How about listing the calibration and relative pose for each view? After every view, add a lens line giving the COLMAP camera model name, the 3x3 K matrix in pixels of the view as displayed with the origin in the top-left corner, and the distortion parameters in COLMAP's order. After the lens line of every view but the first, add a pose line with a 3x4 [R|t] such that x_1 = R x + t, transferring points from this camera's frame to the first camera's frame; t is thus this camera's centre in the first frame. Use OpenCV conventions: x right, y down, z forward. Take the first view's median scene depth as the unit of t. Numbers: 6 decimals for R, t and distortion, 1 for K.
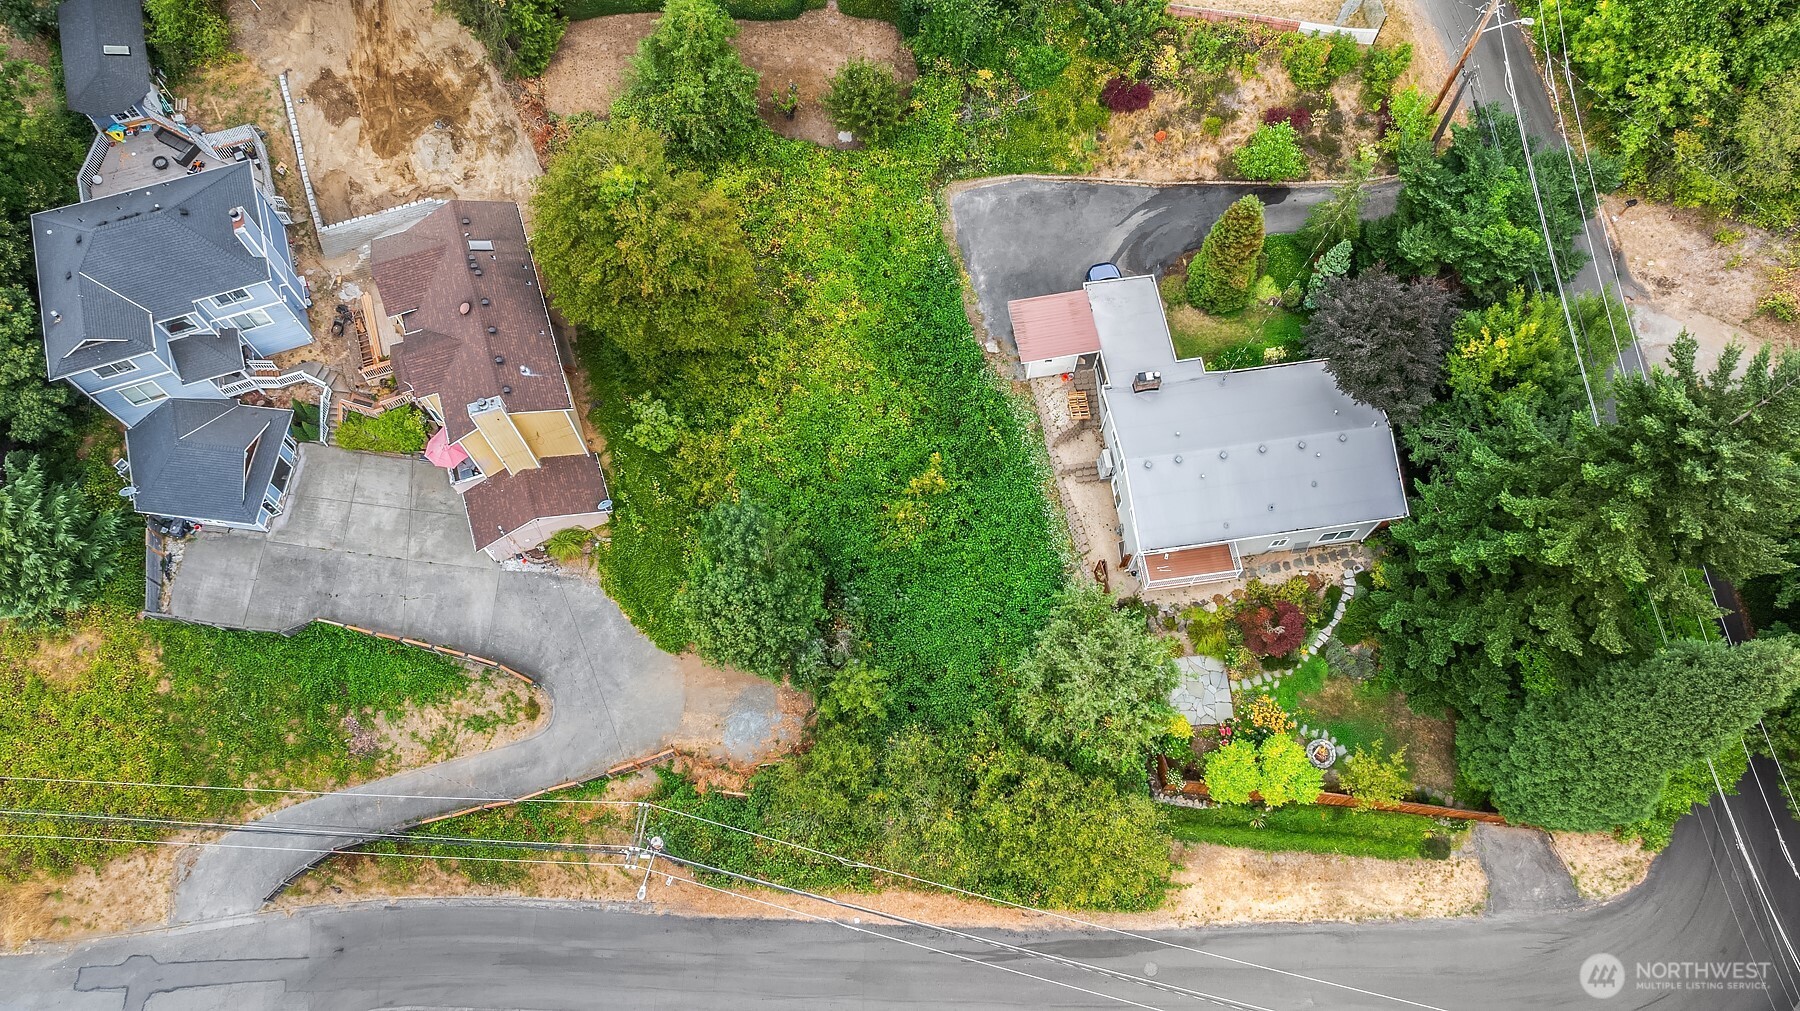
lens RADIAL K [[1270.7, 0, 900.0], [0, 1270.7, 505.5], [0, 0, 1]] dist [-0.040211, 0.026530]
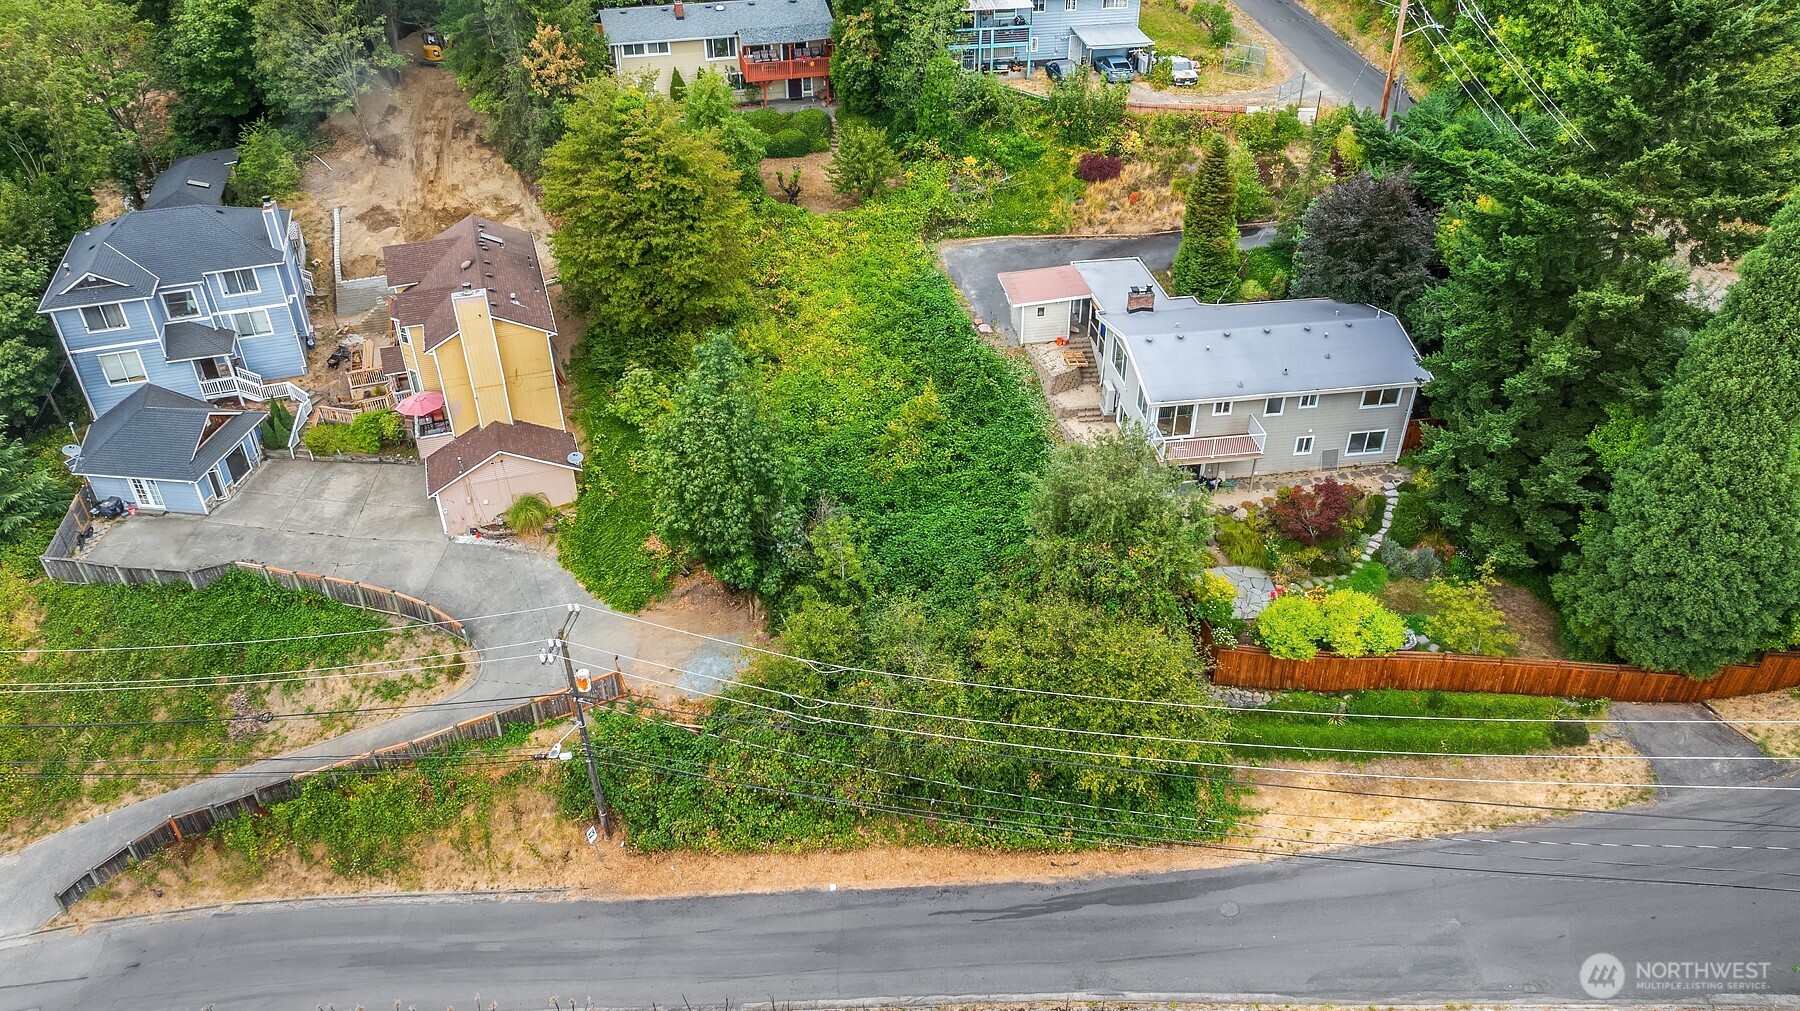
lens RADIAL K [[1270.7, 0, 900.0], [0, 1270.7, 505.5], [0, 0, 1]] dist [-0.040211, 0.026530]
pose [[0.999935, -0.007239, -0.008783, 0.013847], [0.001327, 0.840561, -0.541715, 0.528470], [0.011304, 0.541668, 0.840516, 0.235742]]
